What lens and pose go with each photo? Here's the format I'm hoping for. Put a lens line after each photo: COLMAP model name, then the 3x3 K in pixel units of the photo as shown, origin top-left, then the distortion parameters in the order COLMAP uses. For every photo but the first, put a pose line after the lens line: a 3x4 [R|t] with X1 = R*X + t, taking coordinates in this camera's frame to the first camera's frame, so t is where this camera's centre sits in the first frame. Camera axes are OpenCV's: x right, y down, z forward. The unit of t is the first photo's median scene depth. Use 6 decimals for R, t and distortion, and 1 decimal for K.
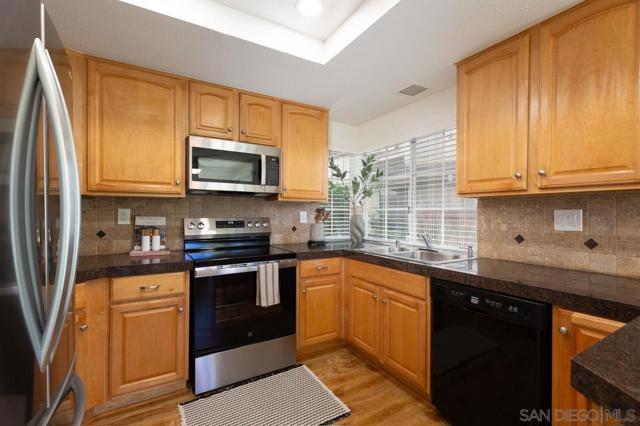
lens RADIAL K [[286.2, 0, 320.9], [0, 286.2, 213.3], [0, 0, 1]] dist [-0.000538, 0.000107]
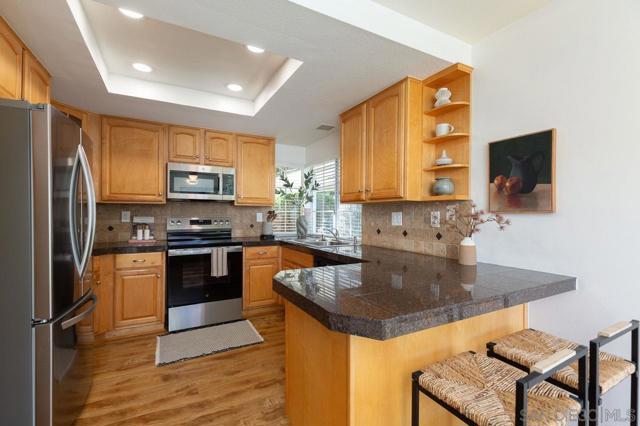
lens RADIAL K [[286.2, 0, 320.4], [0, 286.2, 213.2], [0, 0, 1]] dist [-0.000538, 0.000107]
pose [[0.999159, -0.000791, -0.040998, 0.400256], [0.000587, 0.999987, -0.004990, 0.001852], [0.041002, 0.004962, 0.999147, -0.463768]]
